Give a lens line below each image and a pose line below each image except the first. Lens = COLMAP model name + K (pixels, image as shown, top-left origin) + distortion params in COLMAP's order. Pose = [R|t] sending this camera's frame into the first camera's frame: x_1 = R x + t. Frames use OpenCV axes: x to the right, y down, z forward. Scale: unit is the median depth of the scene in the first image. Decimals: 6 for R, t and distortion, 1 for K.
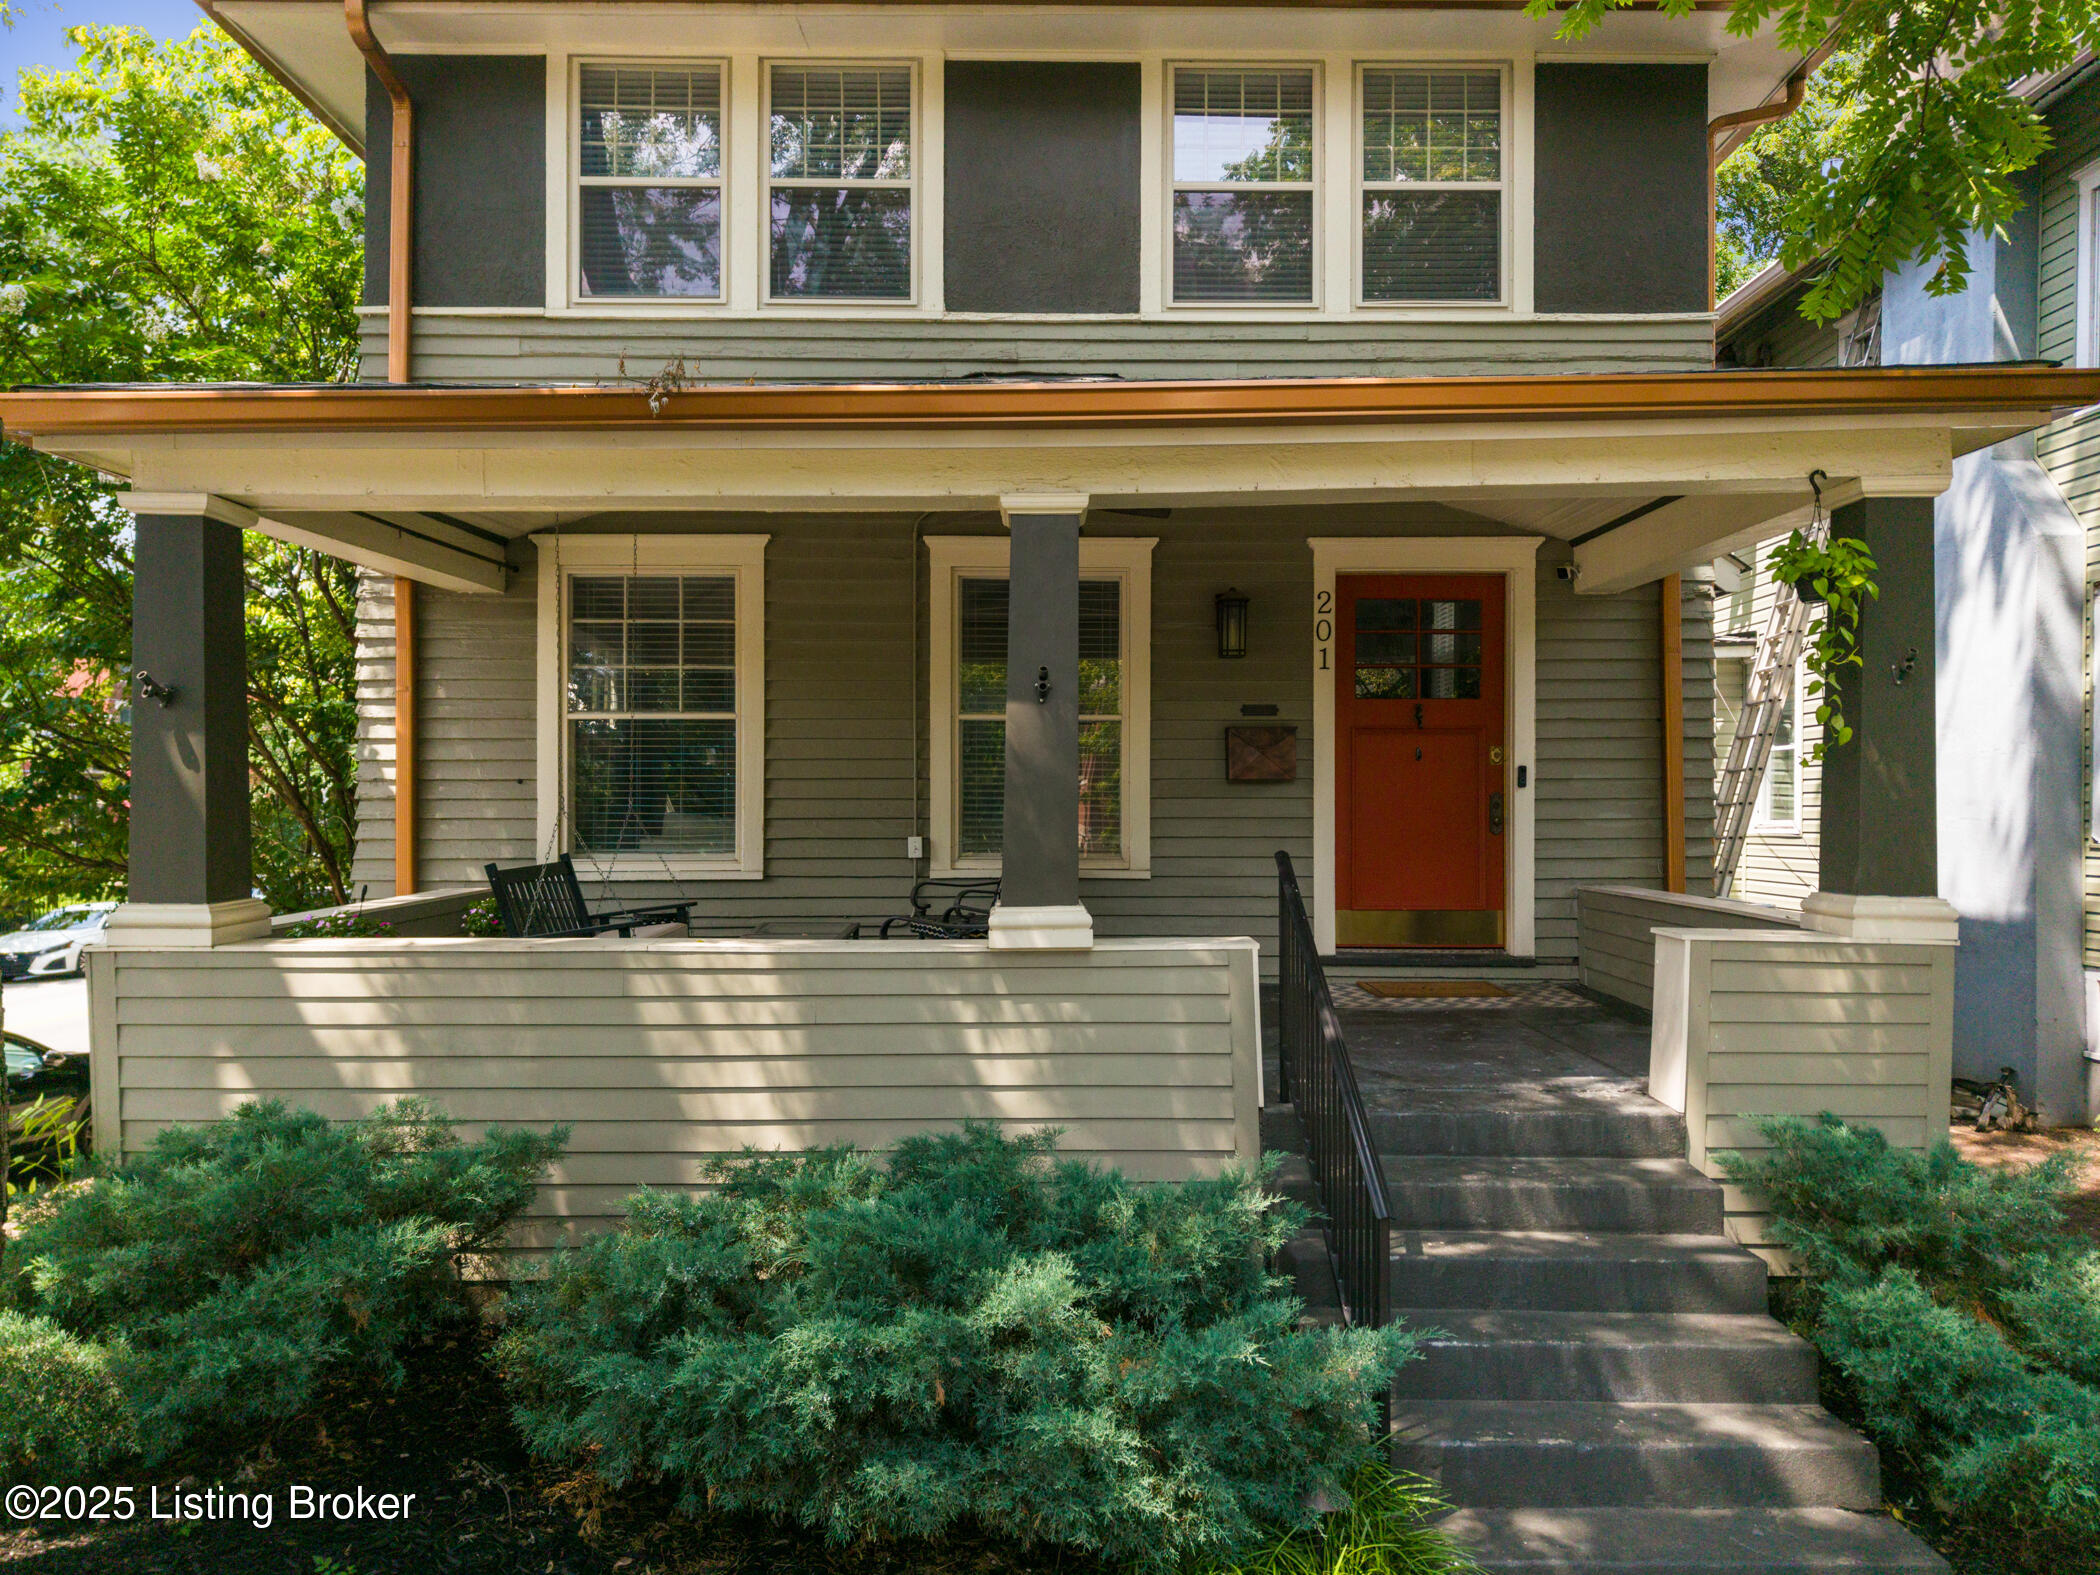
lens RADIAL K [[1455.4, 0, 1053.2], [0, 1455.4, 780.5], [0, 0, 1]] dist [0.021102, -0.020993]
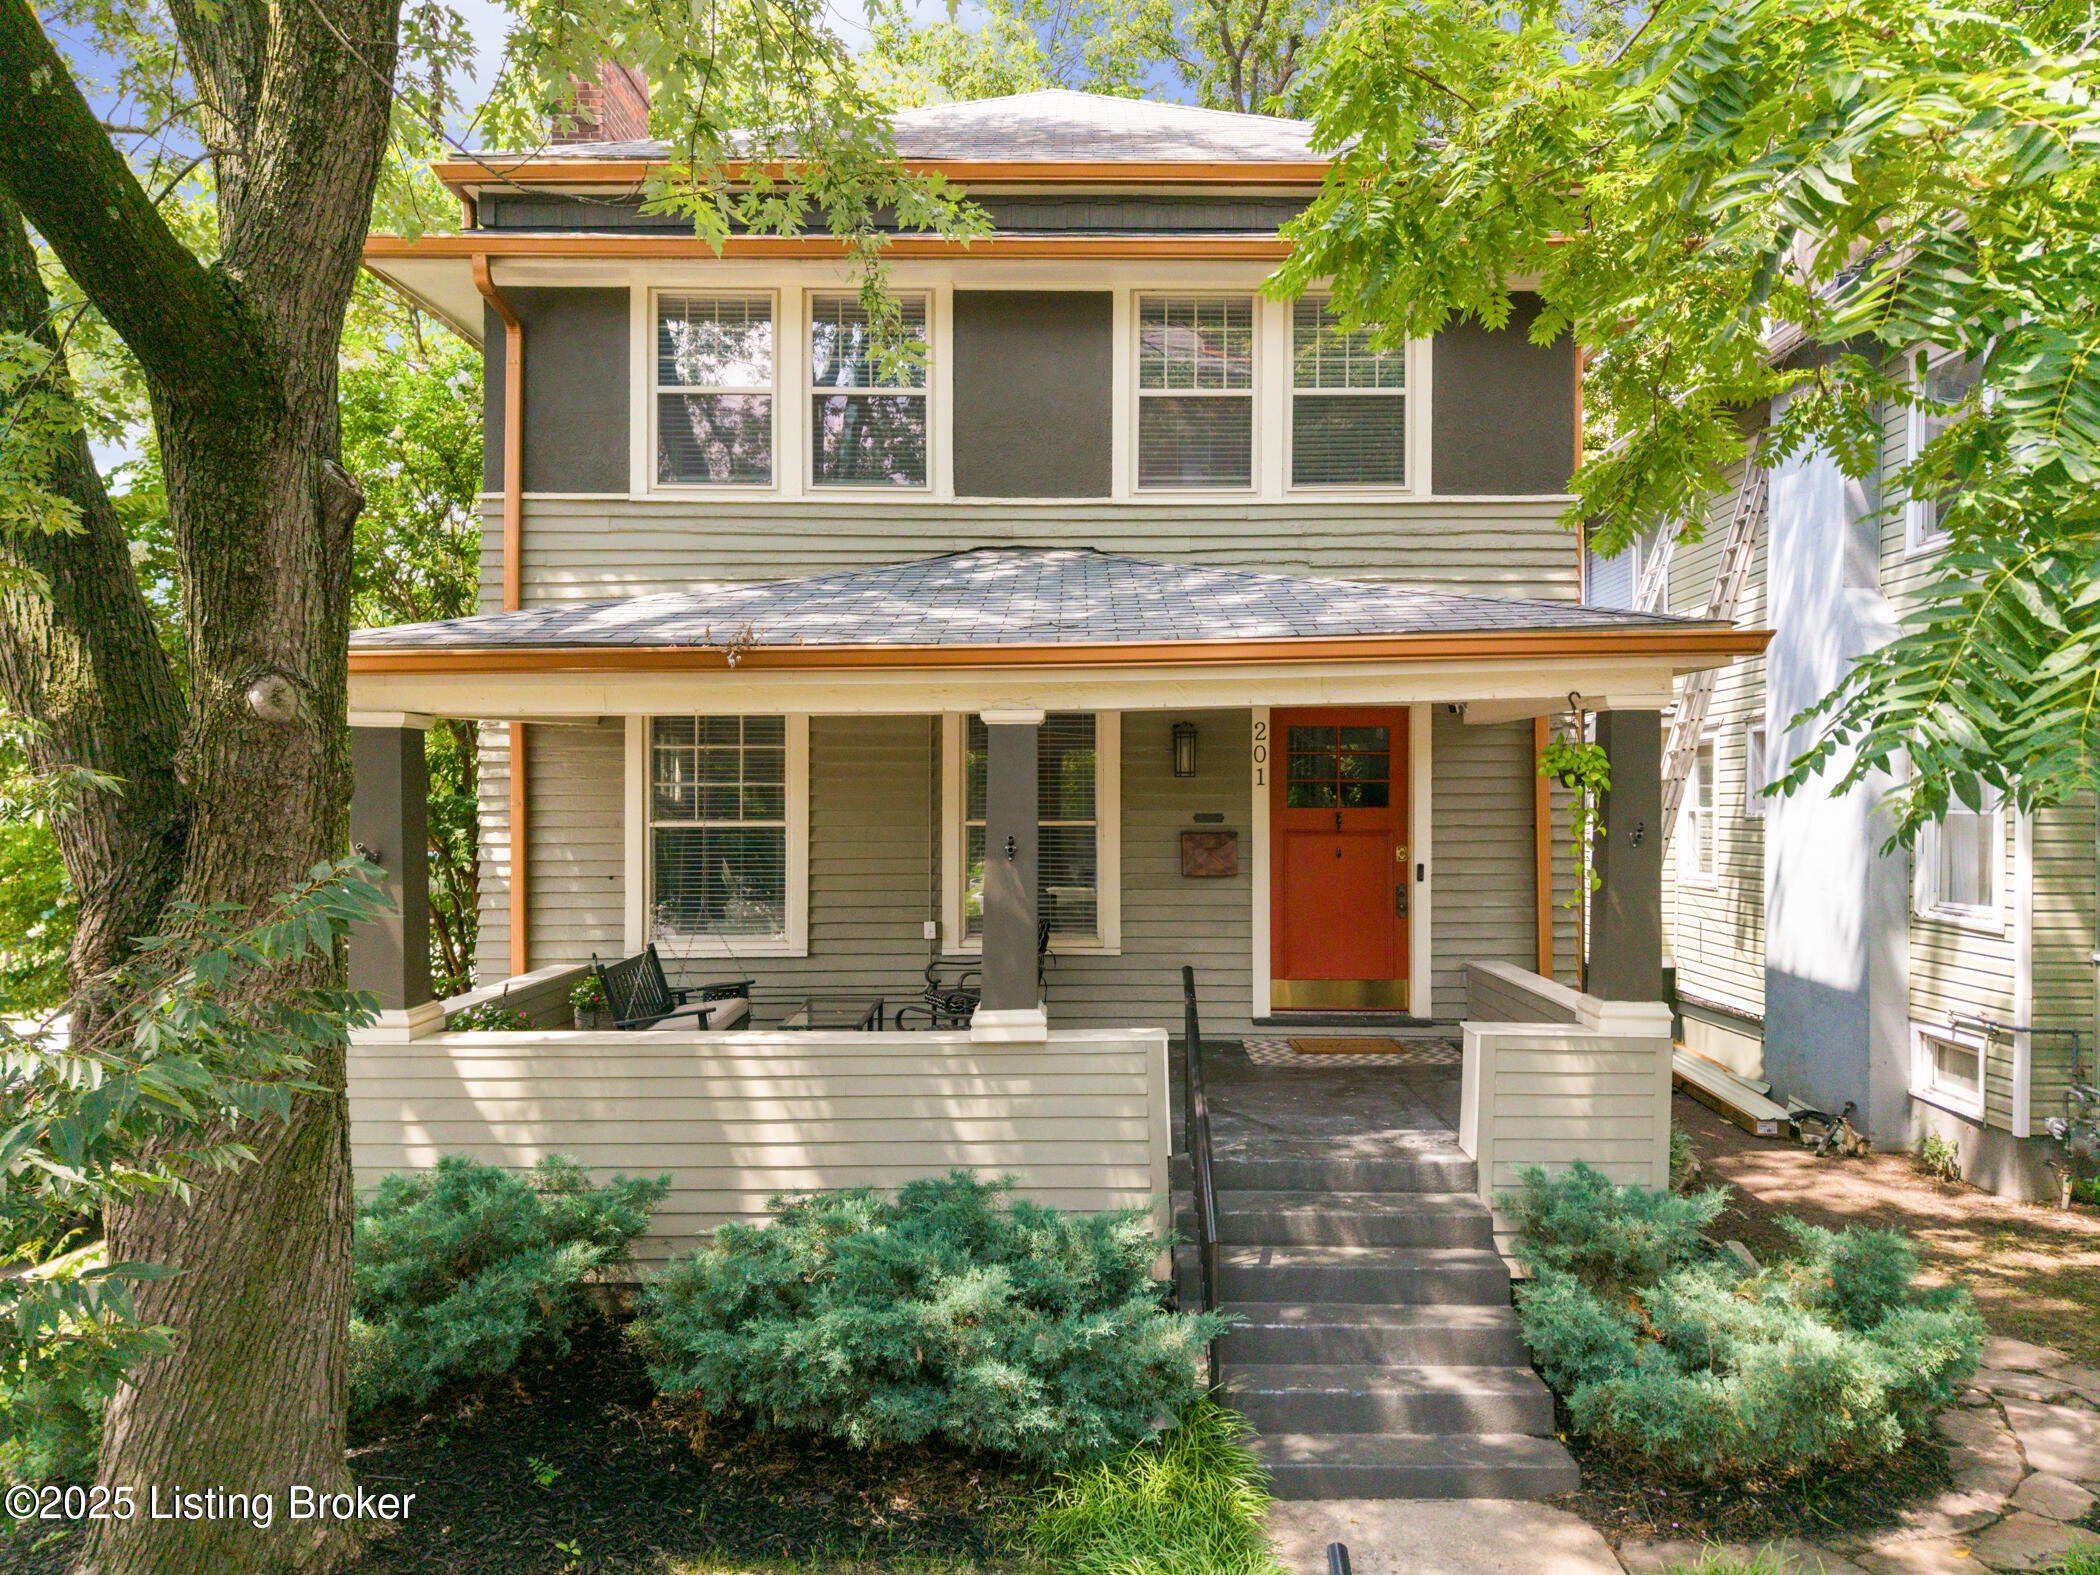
lens RADIAL K [[1455.4, 0, 1089.4], [0, 1455.4, 778.9], [0, 0, 1]] dist [0.021102, -0.020993]
pose [[0.999986, -0.002326, -0.004775, 0.061392], [0.002331, 0.999997, 0.001035, -0.110239], [0.004772, -0.001046, 0.999988, -0.310398]]
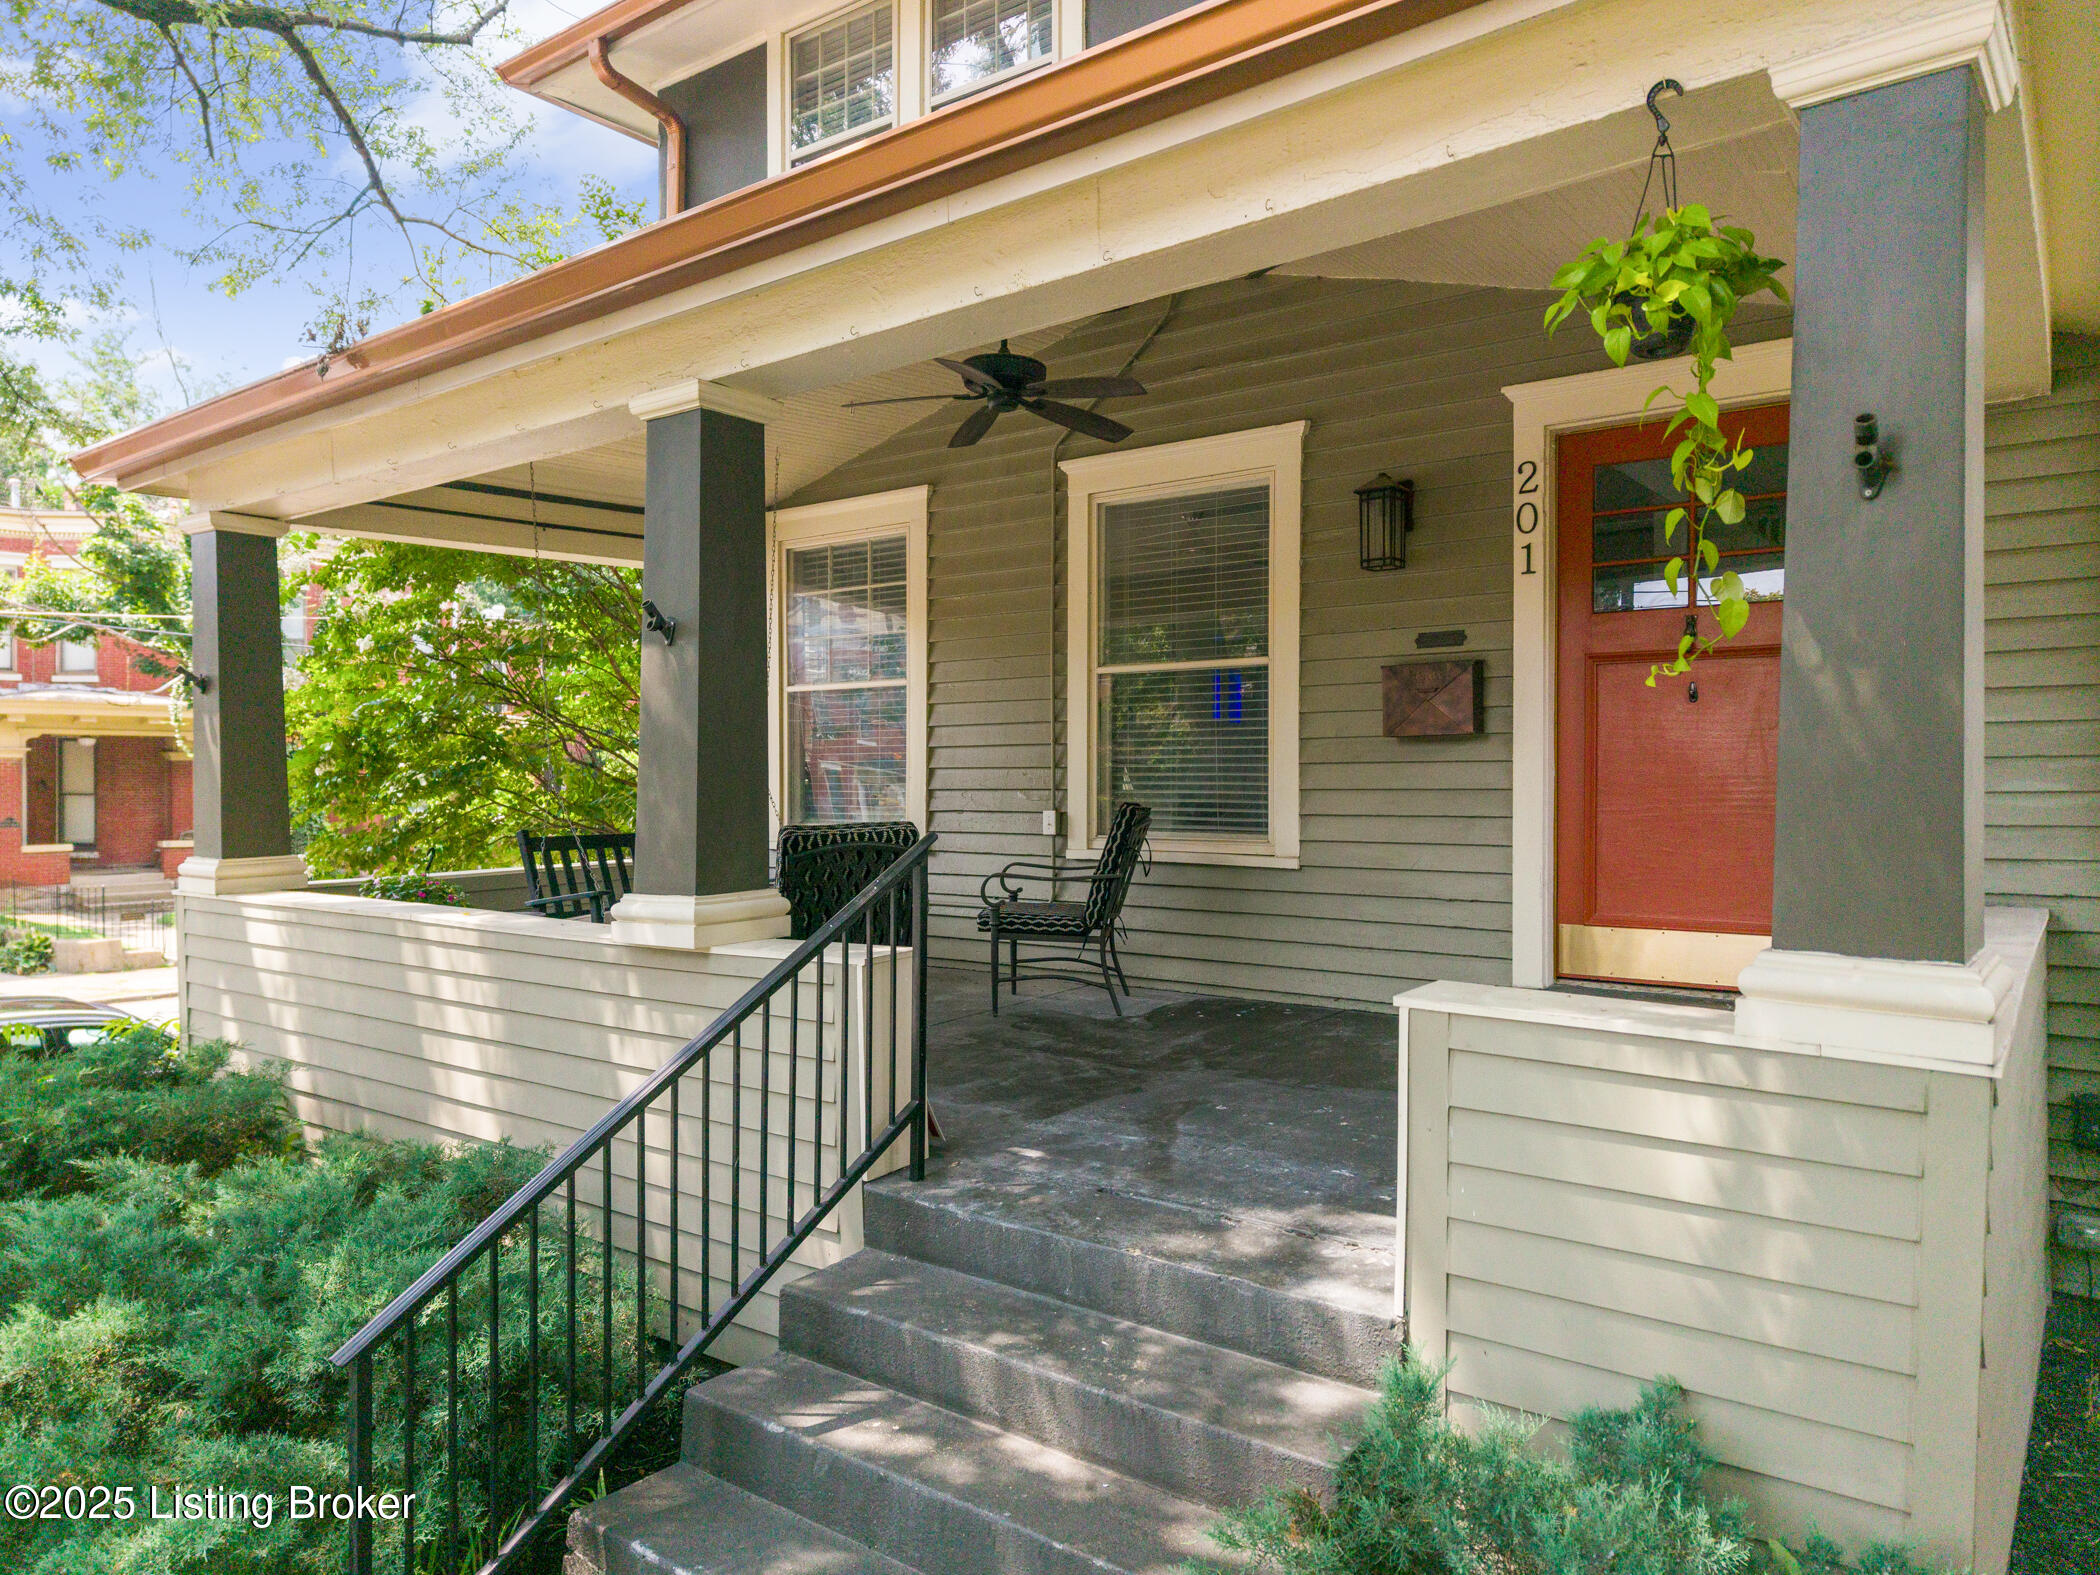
lens RADIAL K [[1455.4, 0, 982.4], [0, 1455.4, 775.9], [0, 0, 1]] dist [0.021102, -0.020993]
pose [[0.779332, -0.005325, -0.626588, 0.550169], [0.013808, 0.999867, 0.008676, 0.012516], [0.626459, -0.015414, 0.779302, 0.394625]]
